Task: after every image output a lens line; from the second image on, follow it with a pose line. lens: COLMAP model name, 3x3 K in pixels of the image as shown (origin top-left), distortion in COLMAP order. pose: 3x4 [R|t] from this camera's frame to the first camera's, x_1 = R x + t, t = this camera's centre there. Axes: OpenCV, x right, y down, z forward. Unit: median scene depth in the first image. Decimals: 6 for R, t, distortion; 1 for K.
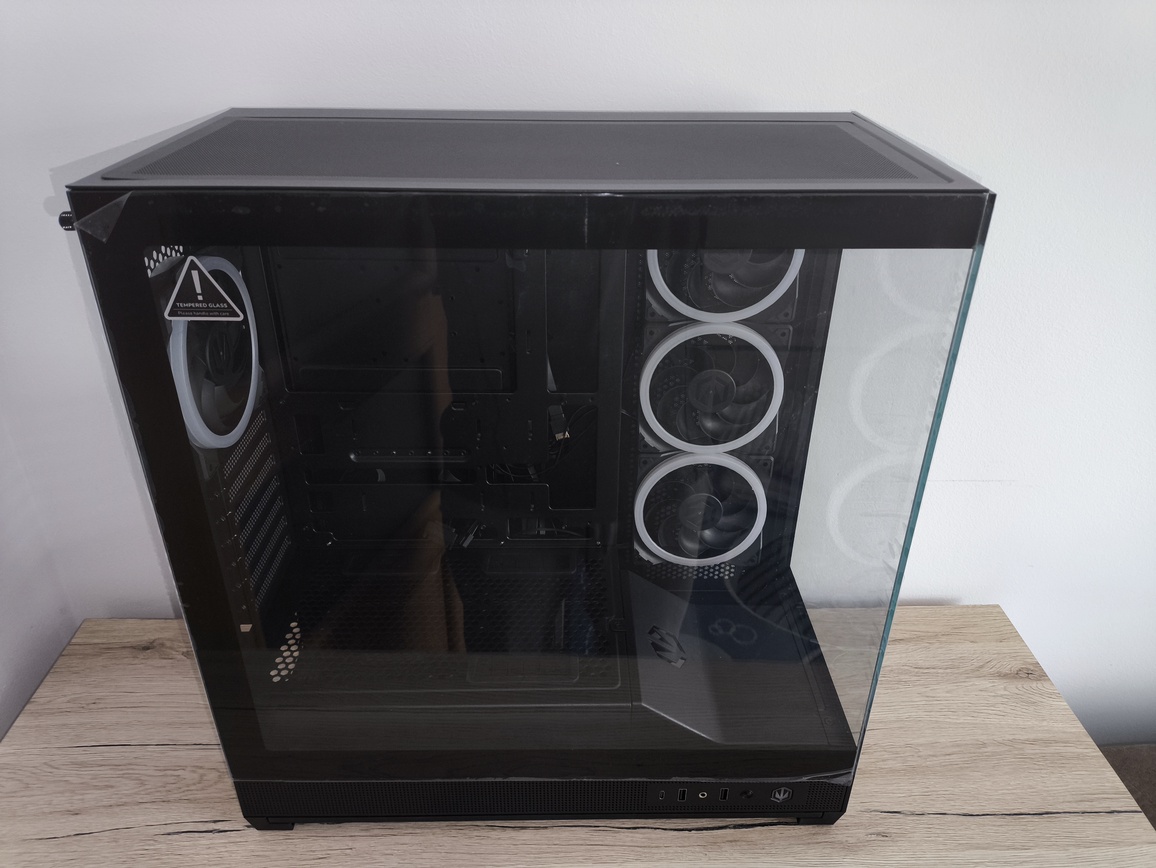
lens RADIAL K [[856.7, 0, 578.0], [0, 856.7, 434.0], [0, 0, 1]] dist [-0.101248, 0.101286]
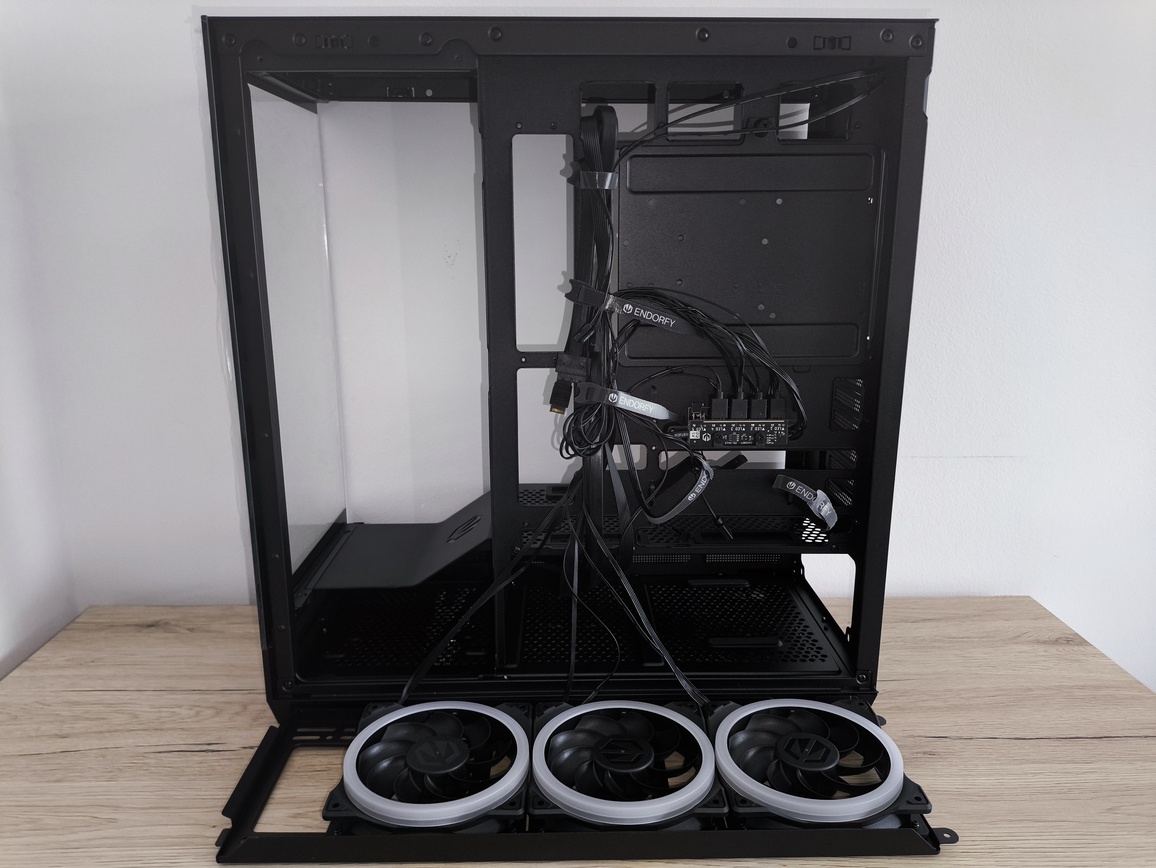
lens RADIAL K [[866.5, 0, 574.4], [0, 866.5, 431.5], [0, 0, 1]] dist [-0.108346, 0.107844]
pose [[0.999880, -0.005418, -0.014490, -0.010057], [0.001187, 0.960773, -0.277334, 0.358680], [0.015424, 0.277284, 0.960664, 0.002042]]
